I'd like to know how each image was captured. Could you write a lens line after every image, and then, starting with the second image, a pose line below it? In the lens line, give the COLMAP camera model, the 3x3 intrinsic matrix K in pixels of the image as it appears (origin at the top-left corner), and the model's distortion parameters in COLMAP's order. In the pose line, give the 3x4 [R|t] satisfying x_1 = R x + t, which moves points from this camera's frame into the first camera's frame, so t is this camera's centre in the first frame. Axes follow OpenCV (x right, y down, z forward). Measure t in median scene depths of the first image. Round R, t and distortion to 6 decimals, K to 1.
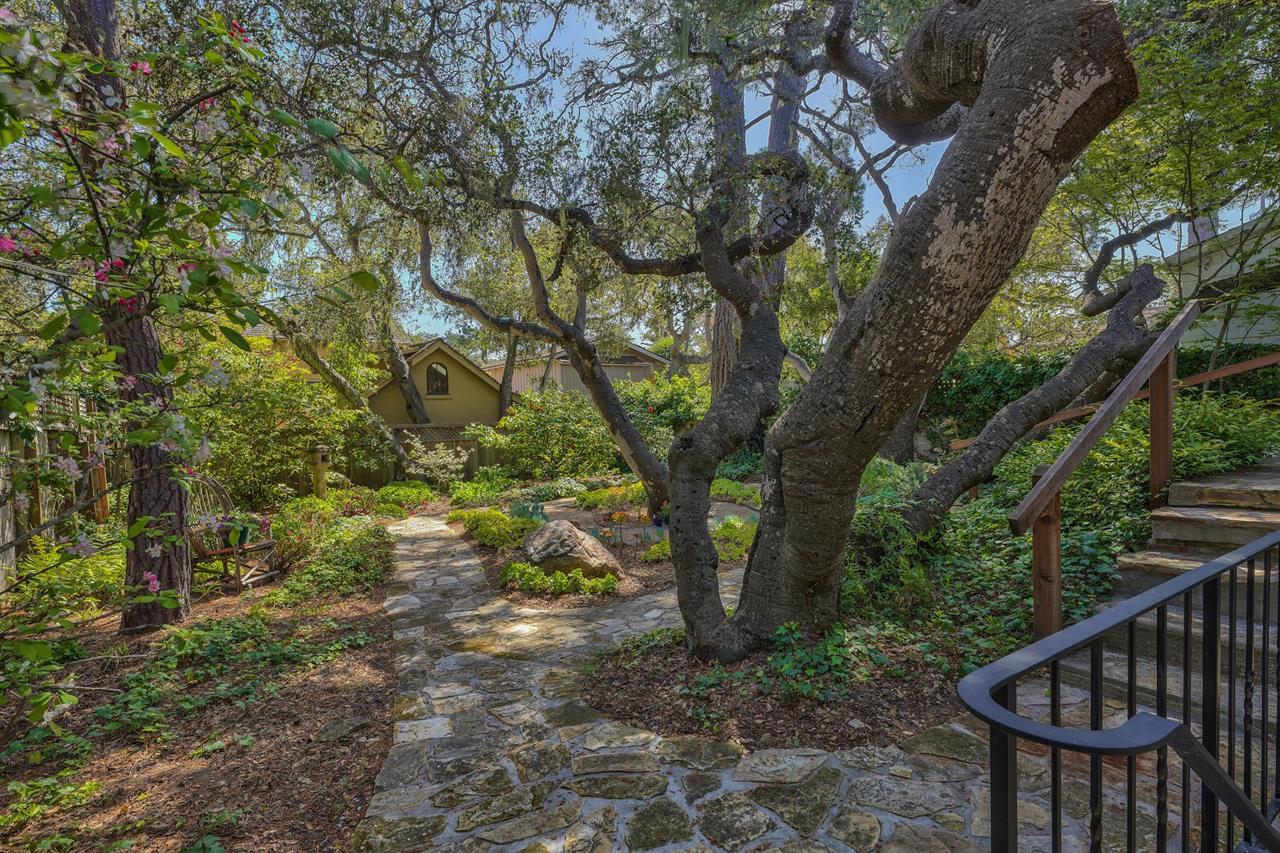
lens RADIAL K [[636.2, 0, 638.3], [0, 636.2, 414.5], [0, 0, 1]] dist [-0.002359, -0.000336]
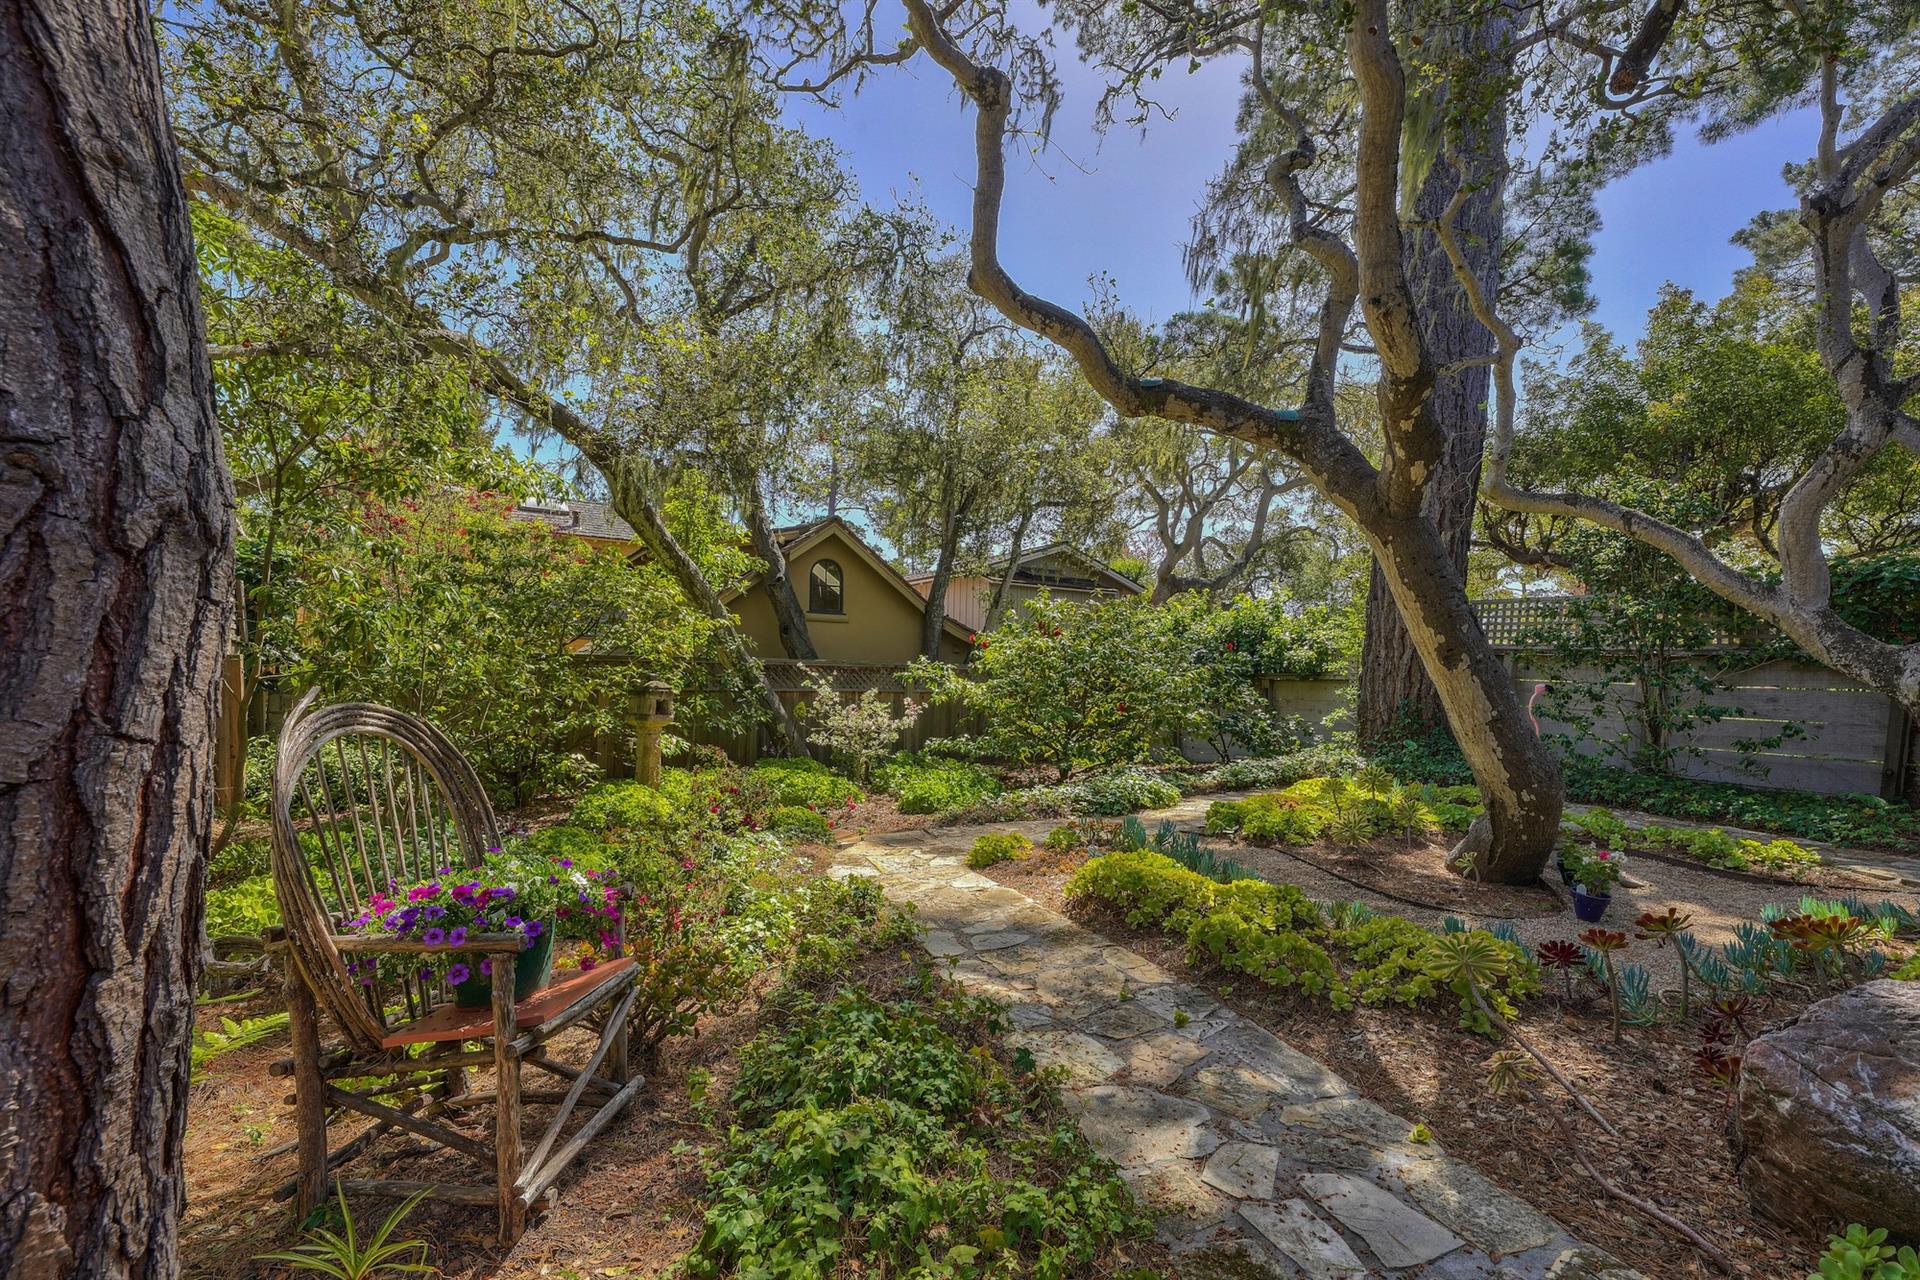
lens RADIAL K [[845.2, 0, 960.0], [0, 845.2, 640.0], [0, 0, 1]] dist [0.003431, 0.000318]
pose [[0.997762, 0.038759, -0.054478, -0.198349], [-0.041269, 0.998100, -0.045742, 0.032769], [0.052601, 0.047888, 0.997467, 0.301932]]
